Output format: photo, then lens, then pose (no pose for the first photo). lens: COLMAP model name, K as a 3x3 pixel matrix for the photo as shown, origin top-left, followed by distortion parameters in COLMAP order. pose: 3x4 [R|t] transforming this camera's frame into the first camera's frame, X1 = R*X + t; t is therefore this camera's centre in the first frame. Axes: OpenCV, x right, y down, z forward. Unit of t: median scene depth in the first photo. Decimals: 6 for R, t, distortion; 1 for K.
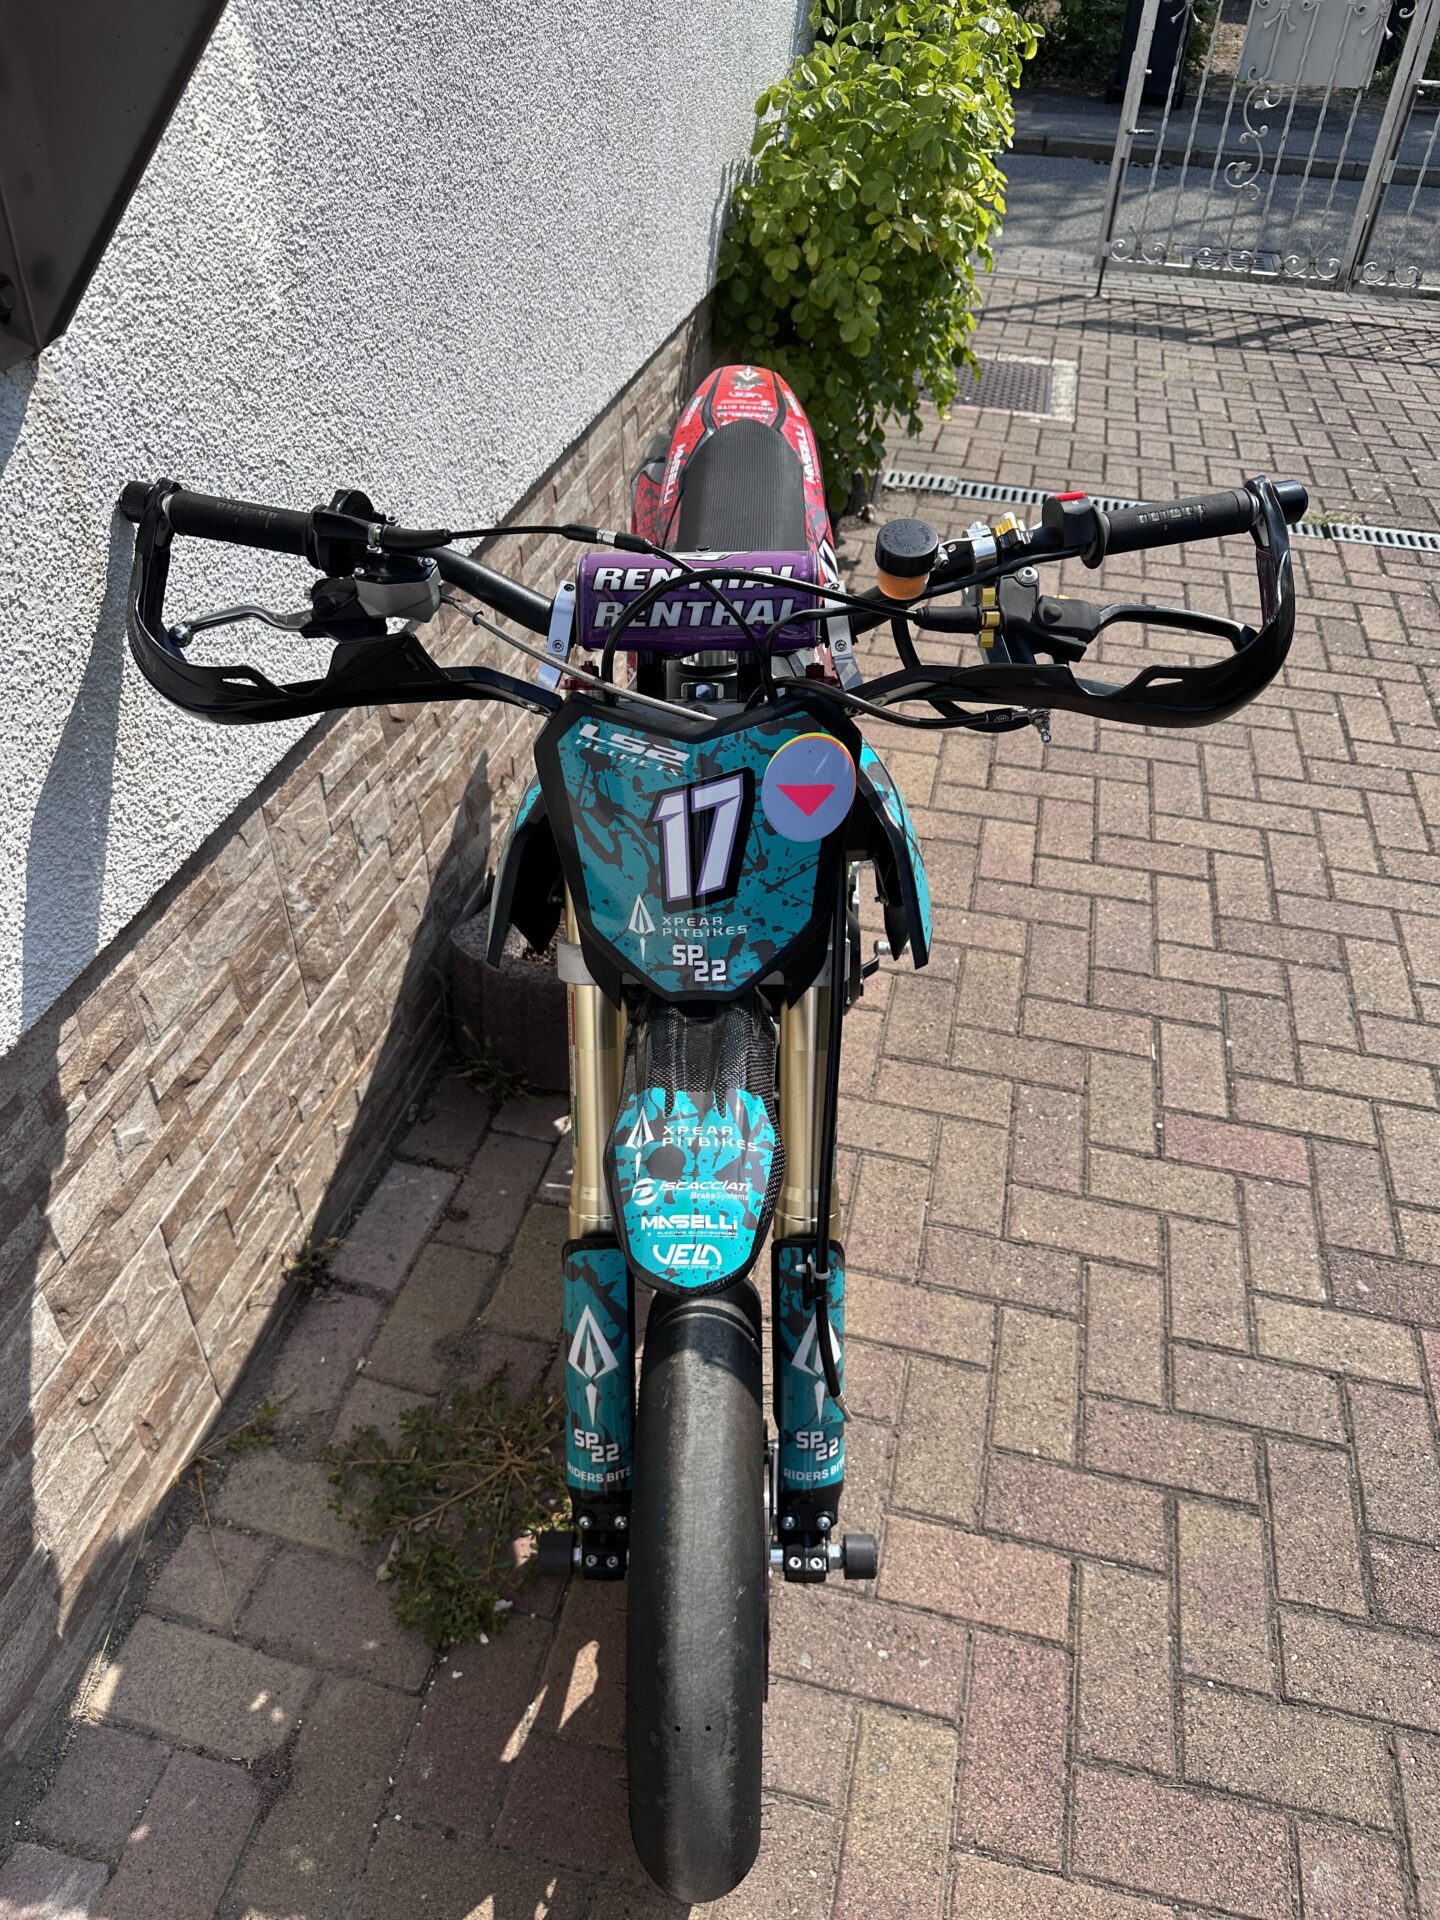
lens RADIAL K [[1346.7, 0, 727.6], [0, 1346.7, 954.0], [0, 0, 1]] dist [0.047748, -0.033138]
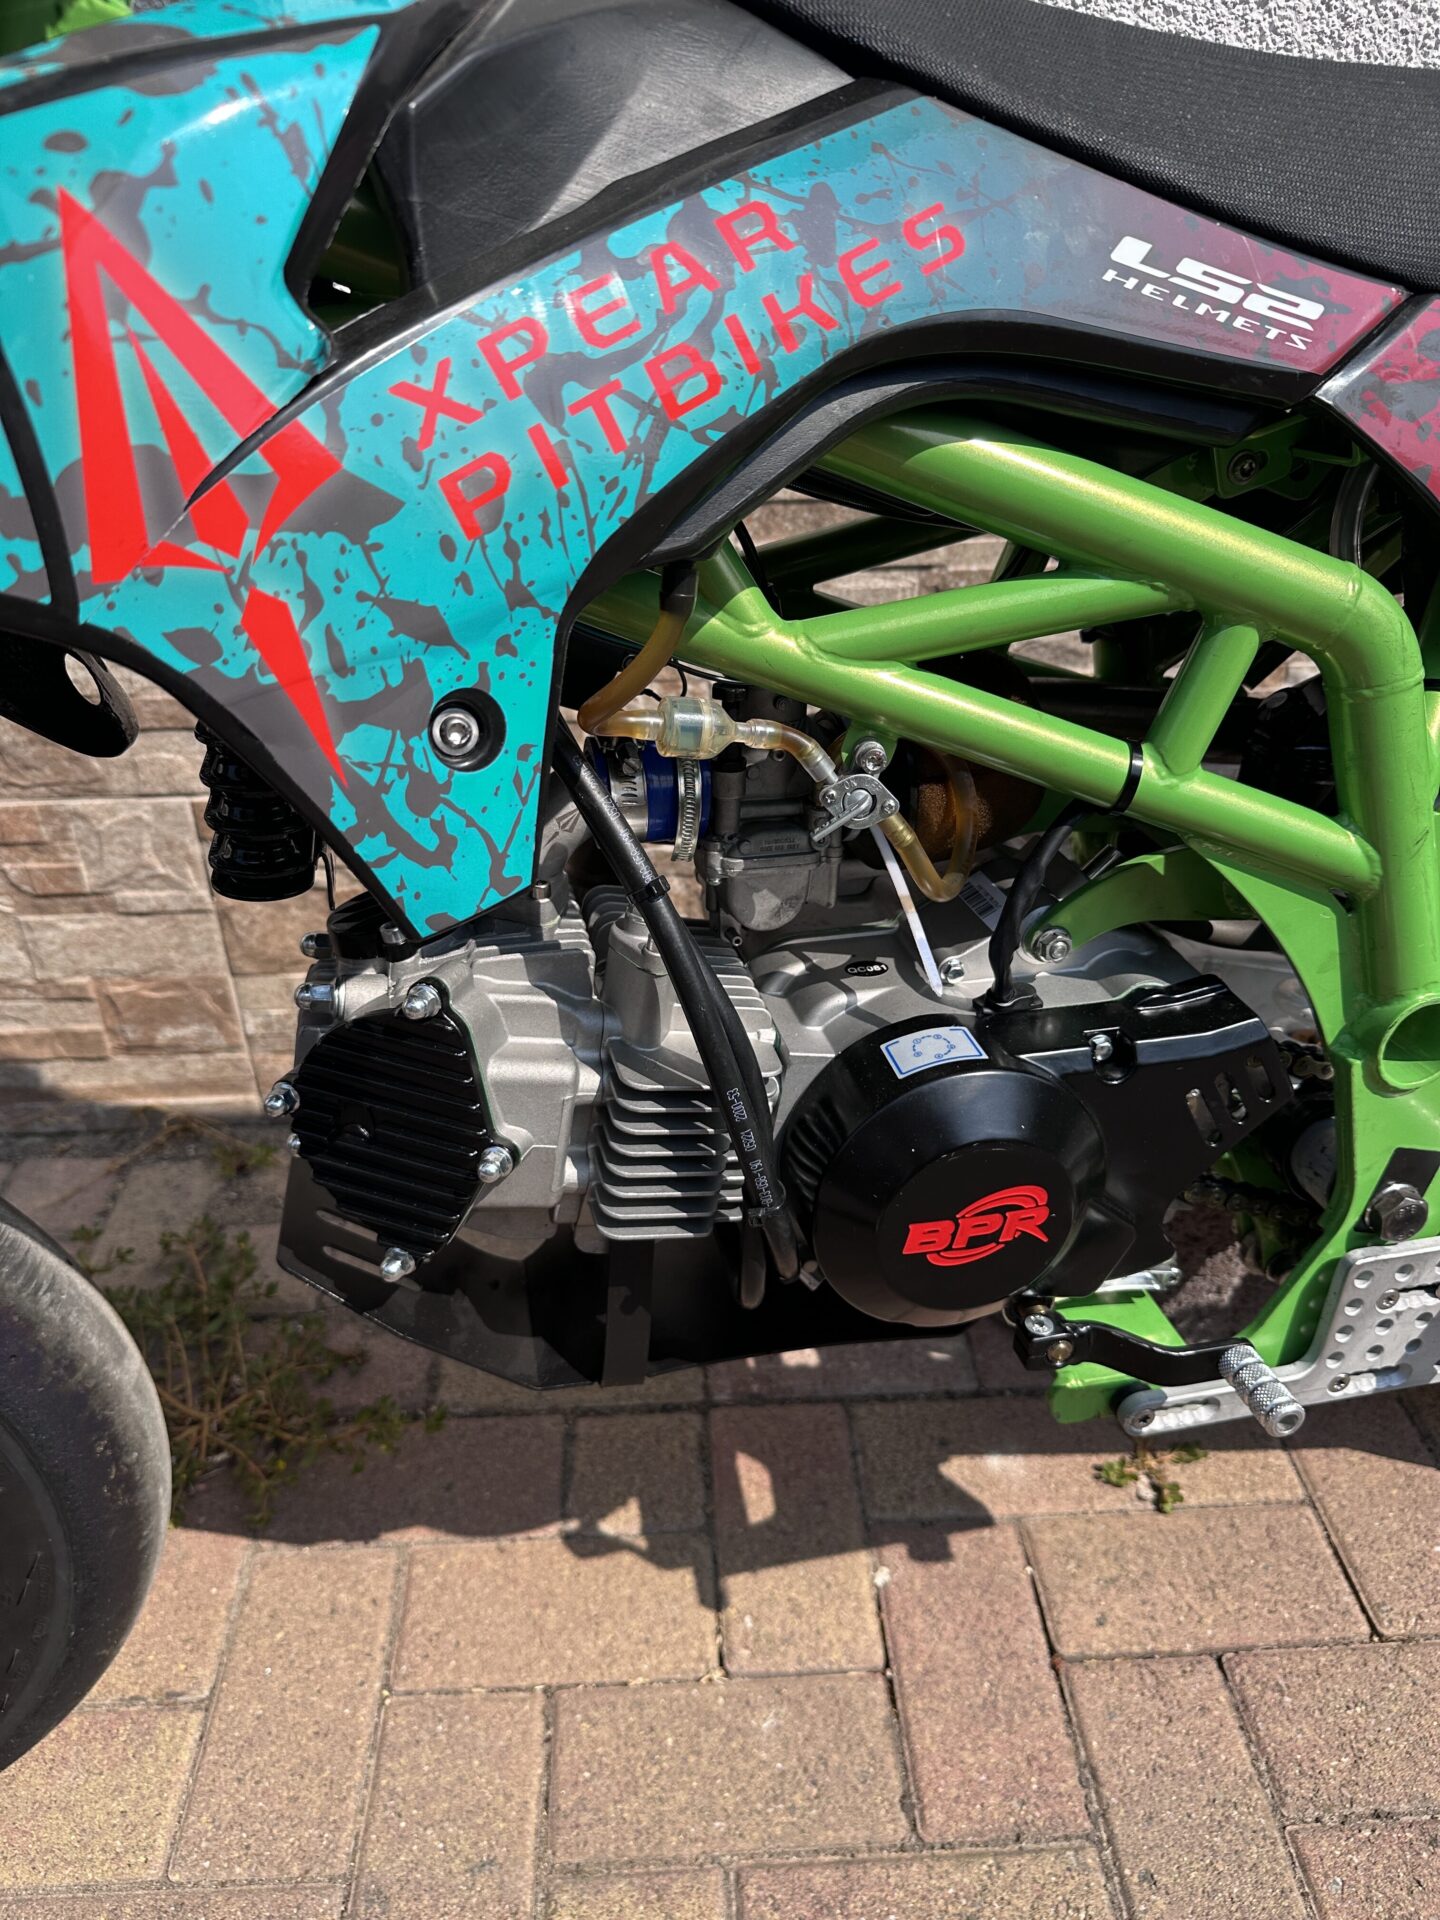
lens RADIAL K [[1390.3, 0, 724.4], [0, 1390.3, 973.8], [0, 0, 1]] dist [-0.009187, -0.005239]
pose [[0.272655, 0.468327, -0.840434, 0.502002], [-0.596259, 0.767805, 0.234416, -0.129336], [0.755073, 0.437201, 0.488590, 1.056326]]
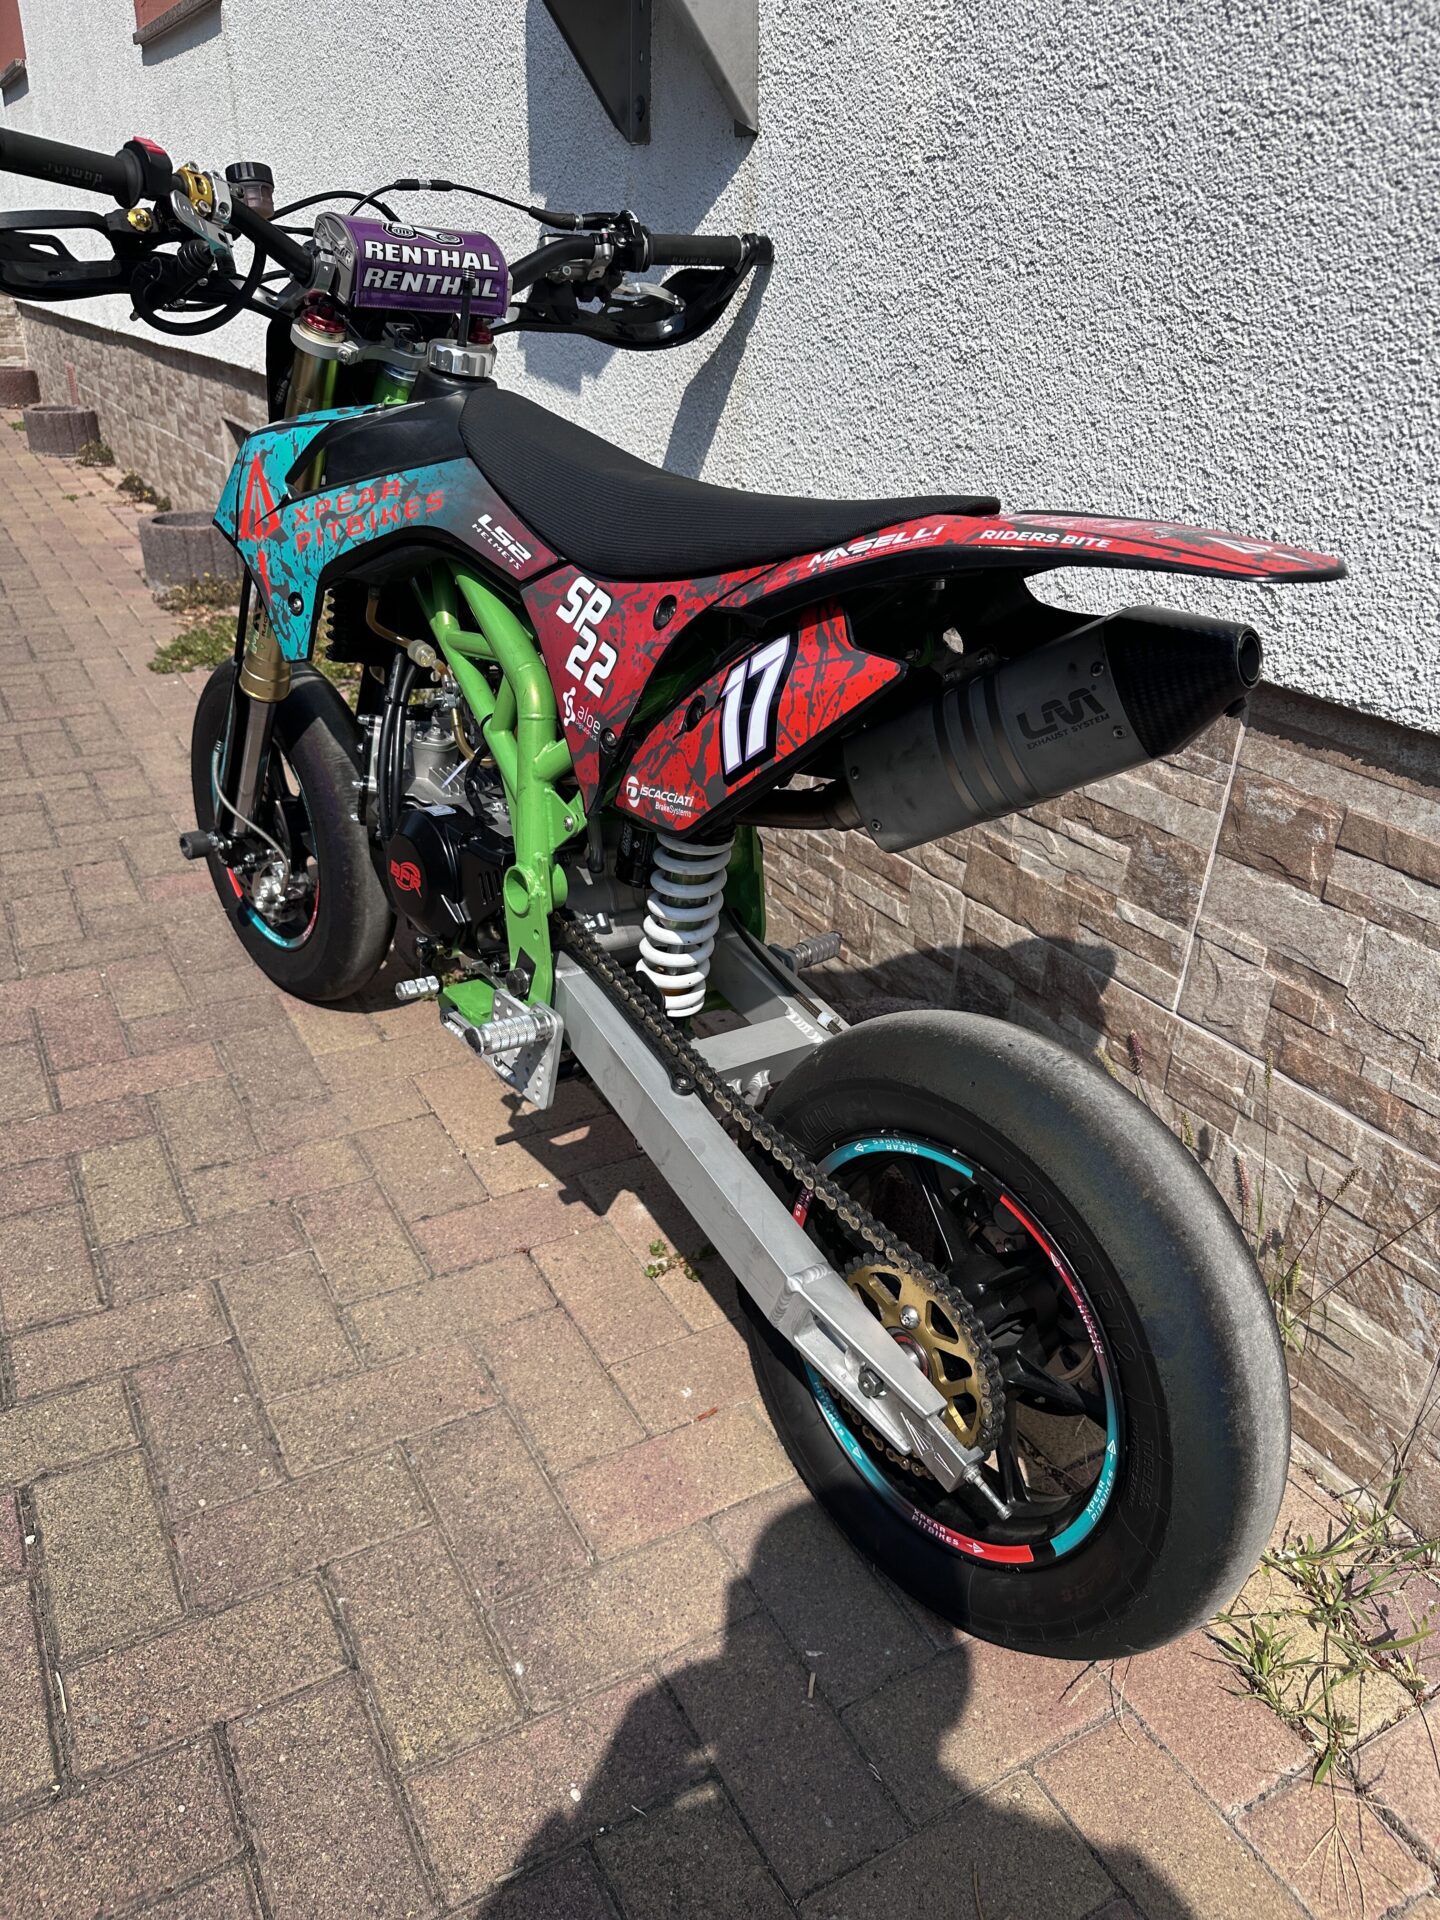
lens RADIAL K [[1347.0, 0, 720.0], [0, 1347.0, 960.0], [0, 0, 1]] dist [0.056073, -0.043570]
pose [[-0.733243, 0.241235, -0.635736, 0.737847], [-0.484603, 0.470457, 0.737448, -1.013779], [0.476985, 0.848809, -0.228056, 1.907652]]
